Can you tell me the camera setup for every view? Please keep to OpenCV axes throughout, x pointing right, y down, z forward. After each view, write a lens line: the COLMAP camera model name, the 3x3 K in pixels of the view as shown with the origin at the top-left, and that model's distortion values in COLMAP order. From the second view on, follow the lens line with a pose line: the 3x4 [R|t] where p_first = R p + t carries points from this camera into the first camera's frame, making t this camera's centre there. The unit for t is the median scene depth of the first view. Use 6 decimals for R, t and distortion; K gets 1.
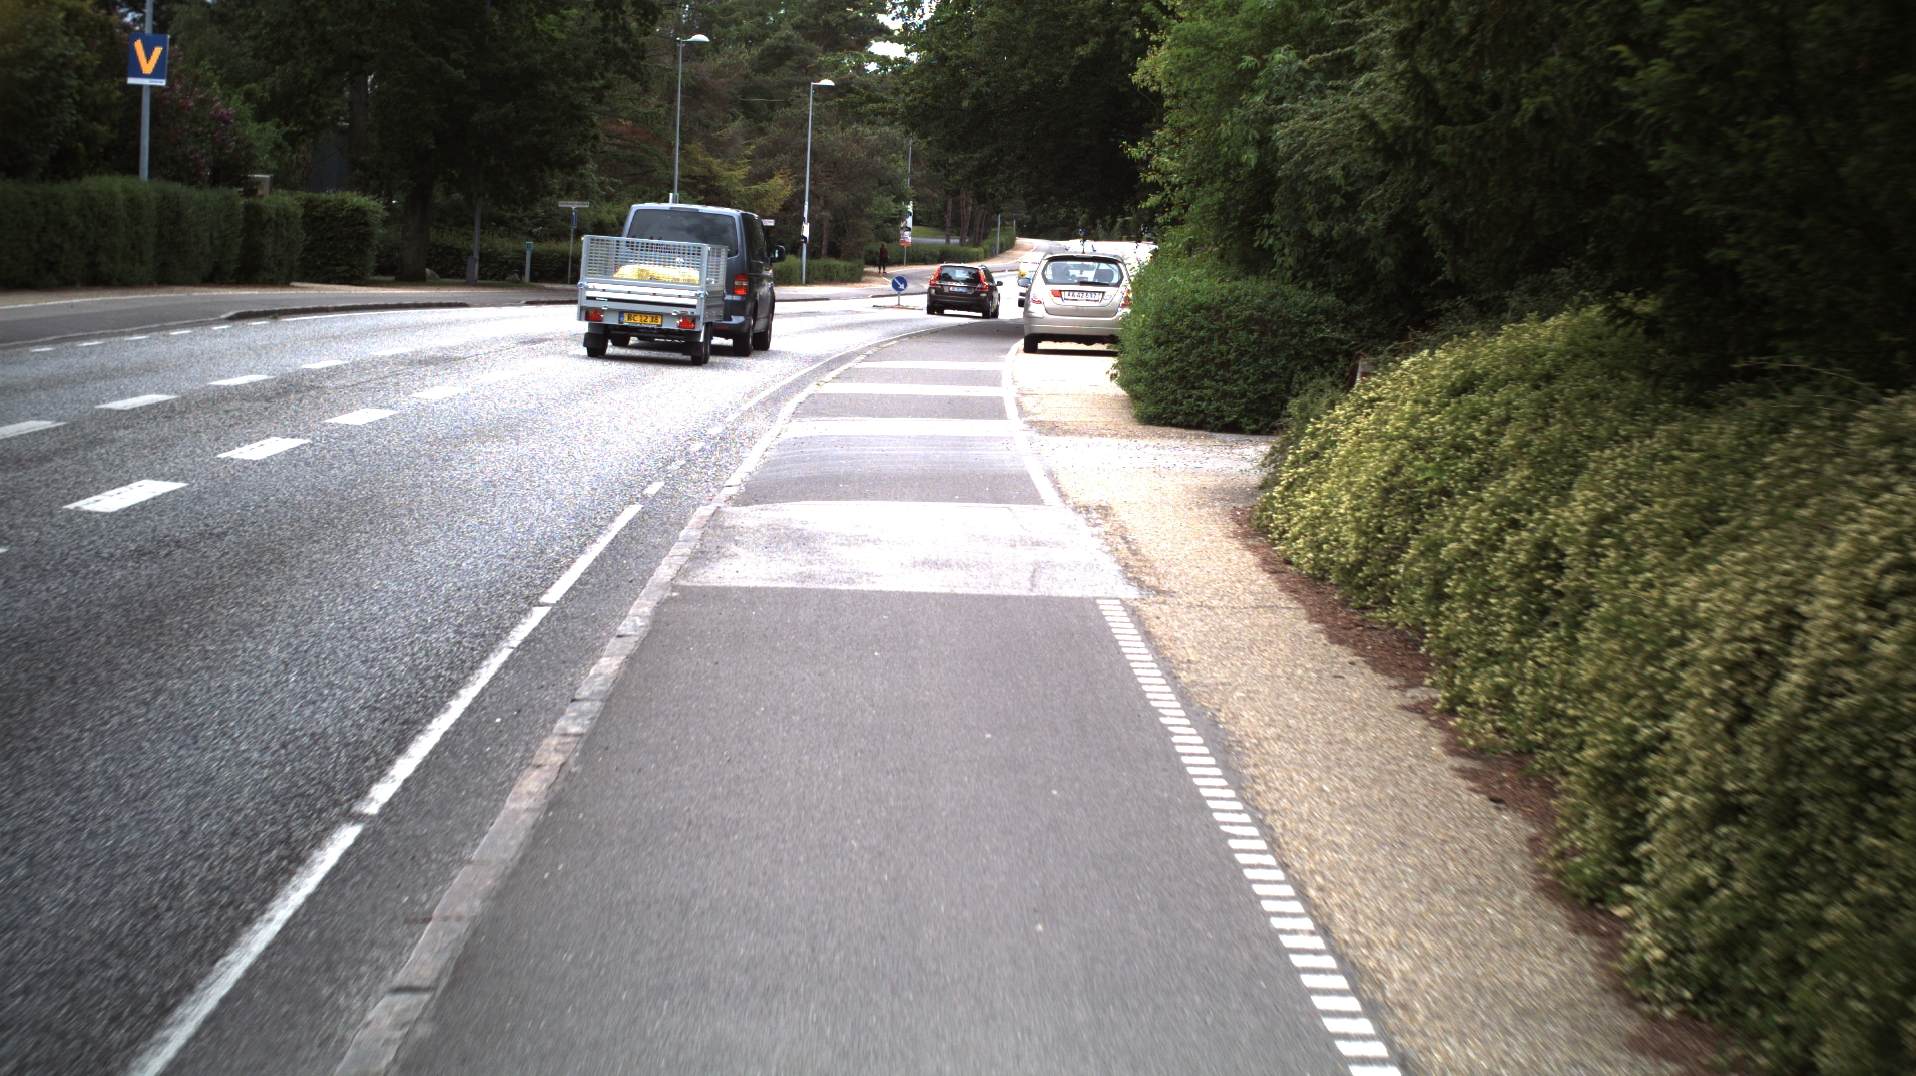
lens RADIAL K [[3484.5, 0, 958.0], [0, 3484.5, 538.0], [0, 0, 1]] dist [-0.322246, 0.413910]
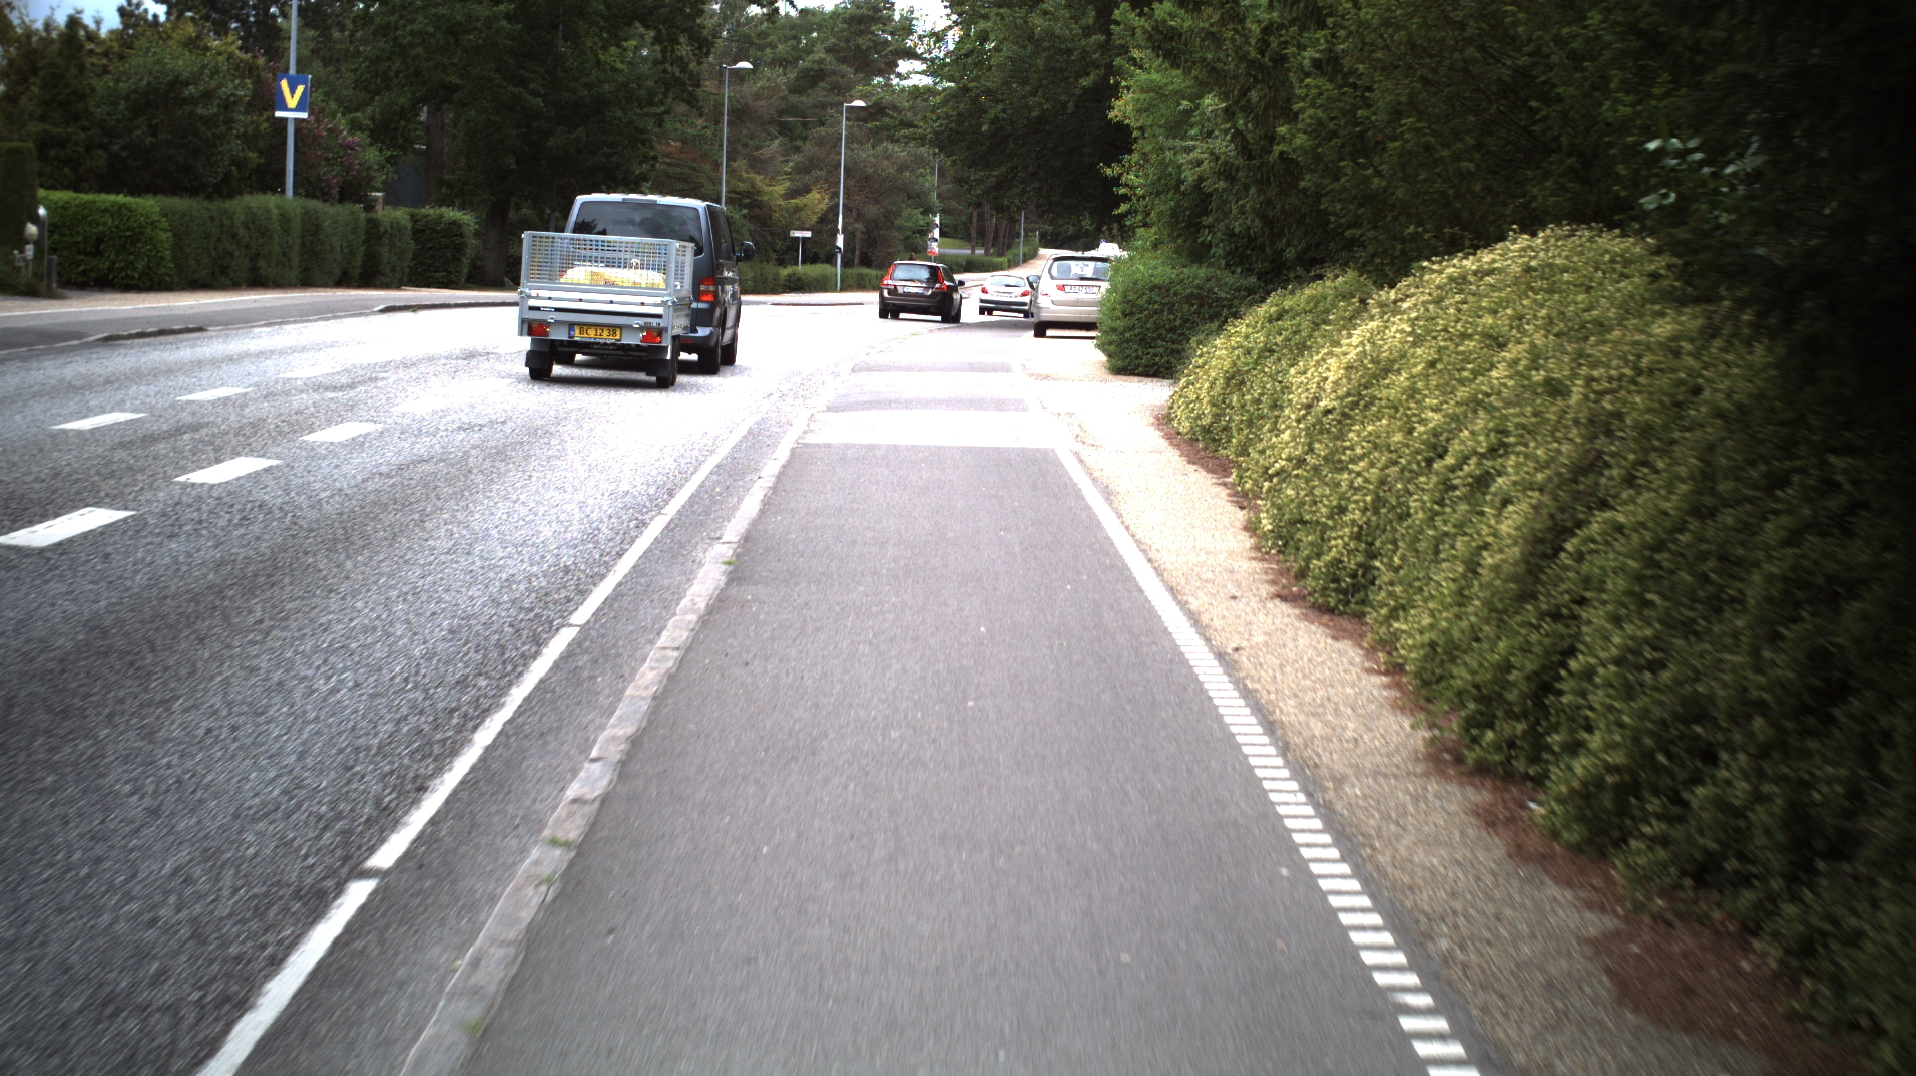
lens RADIAL K [[3484.5, 0, 958.0], [0, 3484.5, 538.0], [0, 0, 1]] dist [-0.322246, 0.413910]
pose [[0.999942, -0.006955, -0.008265, 0.002280], [0.006924, 0.999969, -0.003772, 0.020364], [0.008291, 0.003715, 0.999959, -0.199845]]
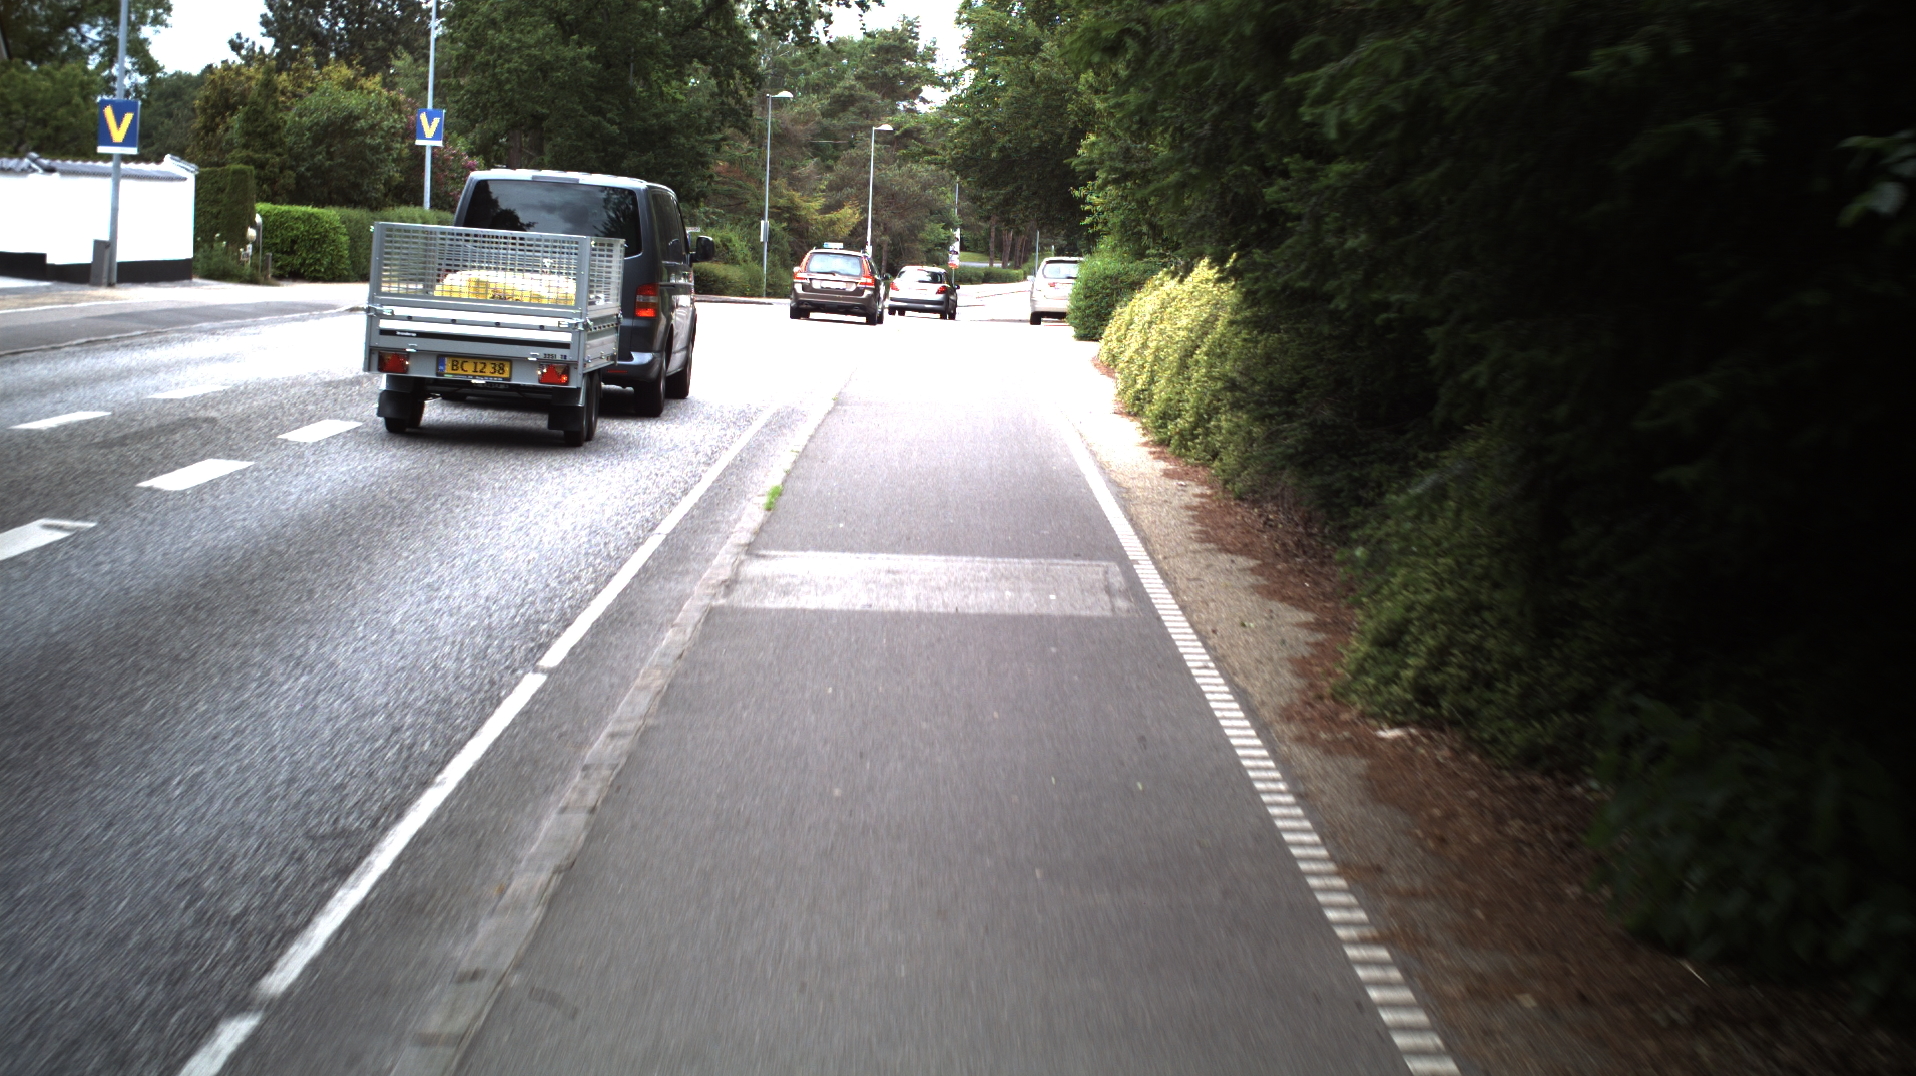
lens RADIAL K [[3484.5, 0, 958.0], [0, 3484.5, 538.0], [0, 0, 1]] dist [-0.322246, 0.413910]
pose [[0.999894, -0.002222, -0.014399, 0.009394], [0.002100, 0.999962, -0.008506, 0.051475], [0.014417, 0.008475, 0.999860, -0.498586]]
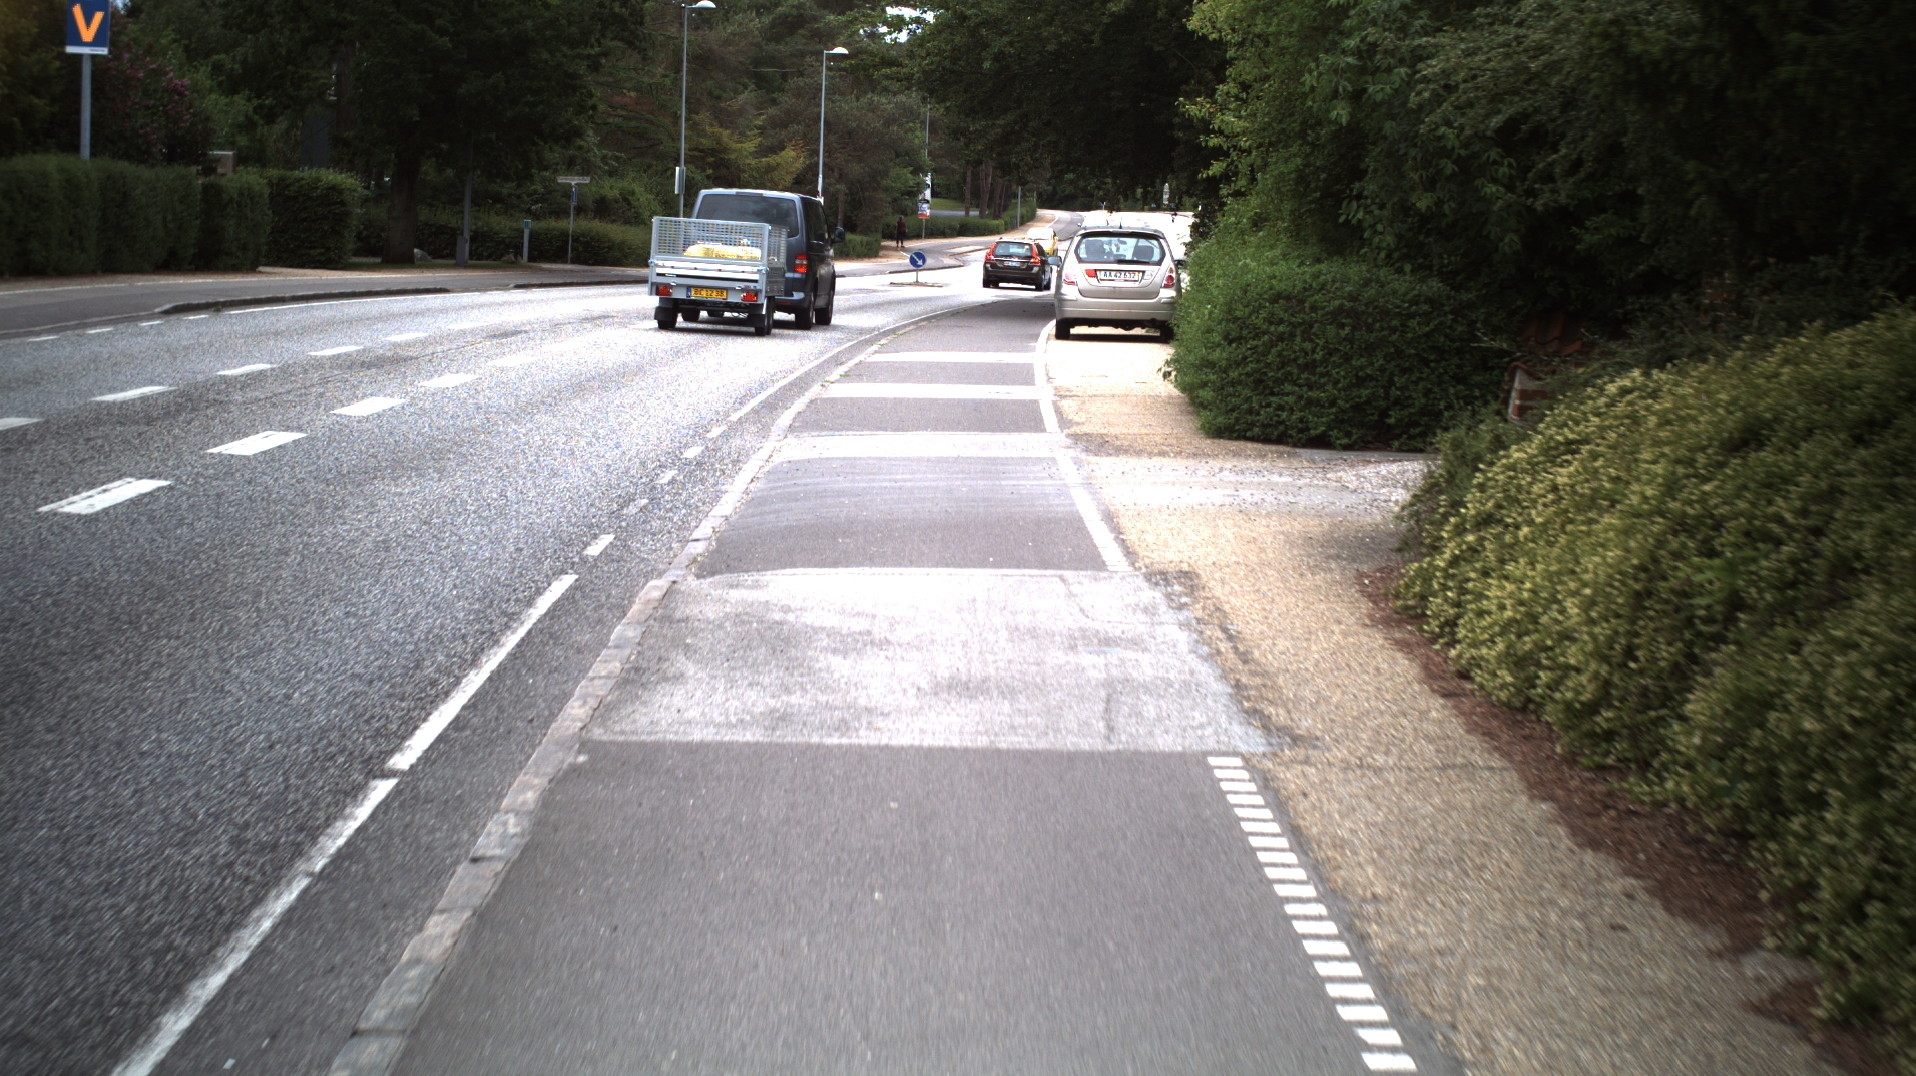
lens RADIAL K [[3484.5, 0, 958.0], [0, 3484.5, 538.0], [0, 0, 1]] dist [-0.322246, 0.413910]
pose [[0.999934, -0.009585, -0.006280, -0.001185], [0.009636, 0.999921, 0.008120, -0.009447], [0.006201, -0.008180, 0.999947, 0.099779]]
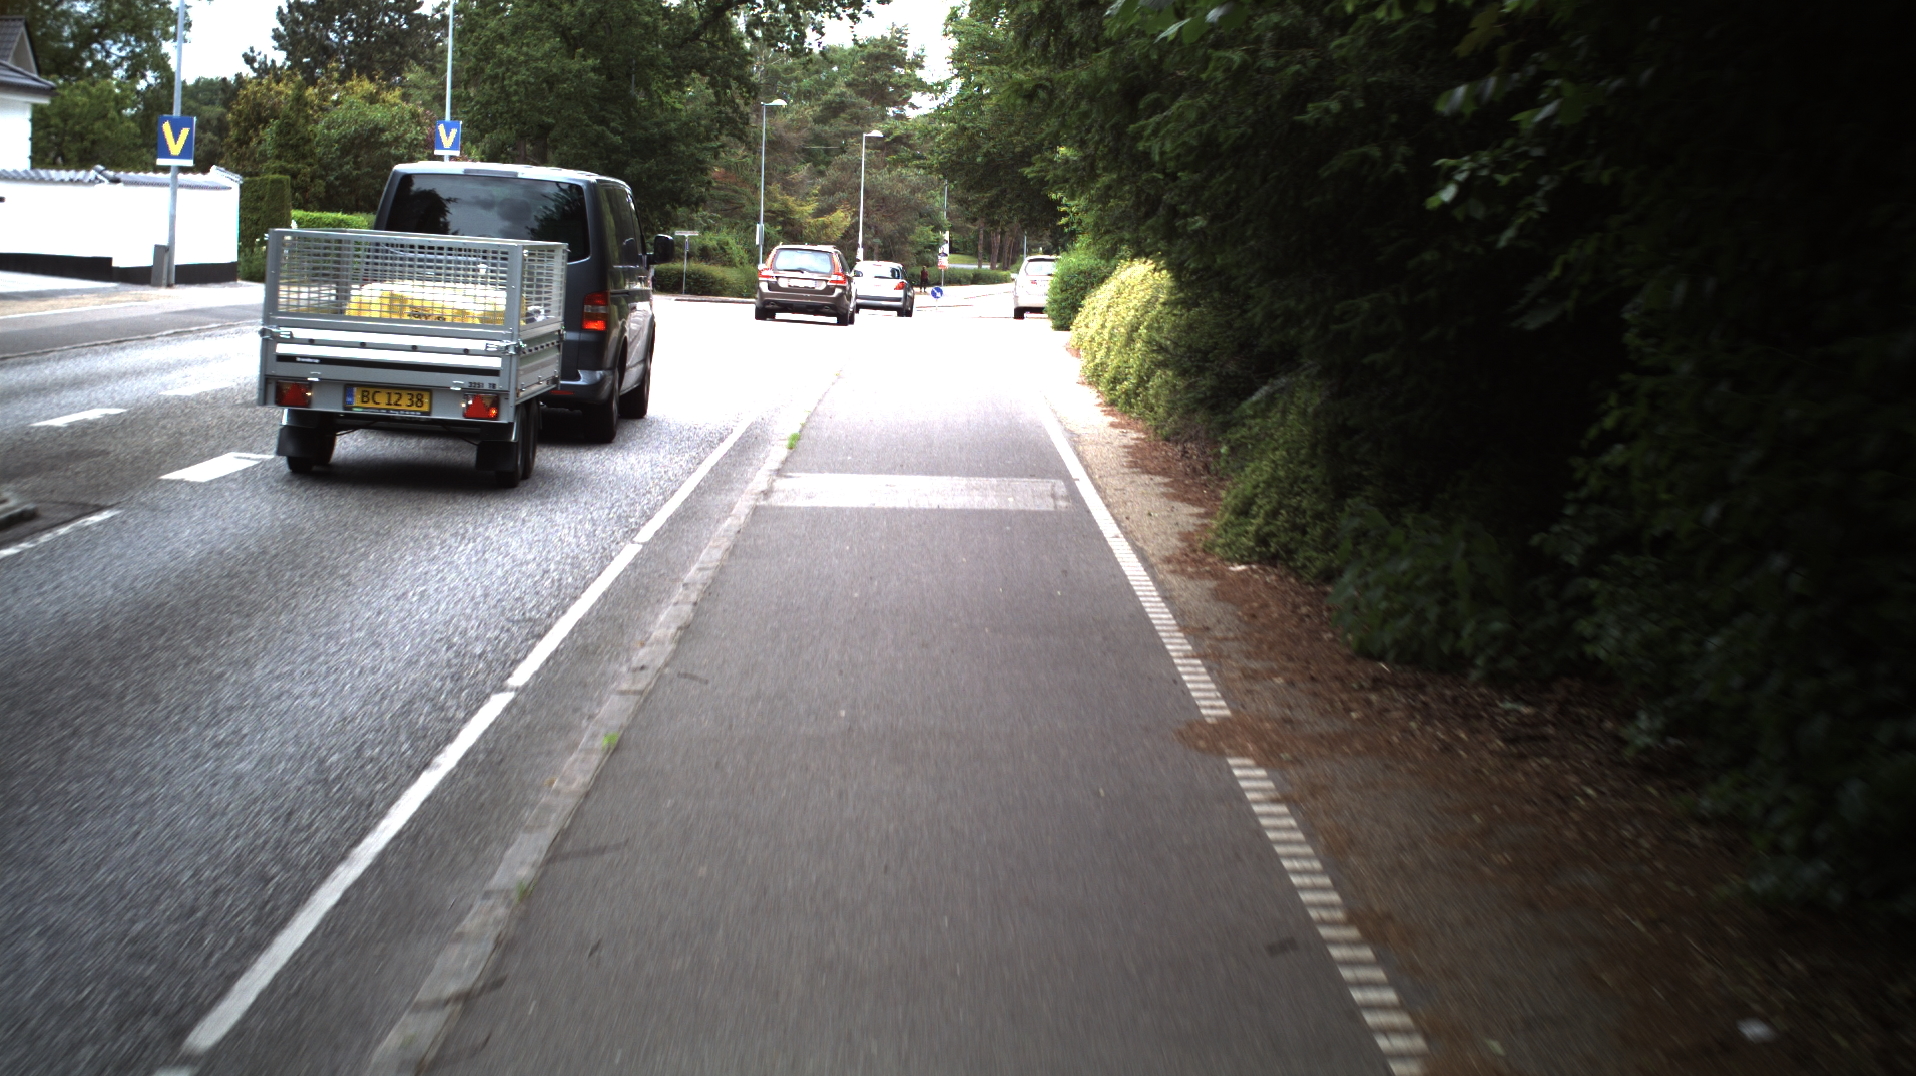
lens RADIAL K [[3484.5, 0, 958.0], [0, 3484.5, 538.0], [0, 0, 1]] dist [-0.322246, 0.413910]
pose [[0.999879, -0.009626, -0.012182, 0.012020], [0.009511, 0.999910, -0.009444, 0.062230], [0.012272, 0.009327, 0.999881, -0.597830]]
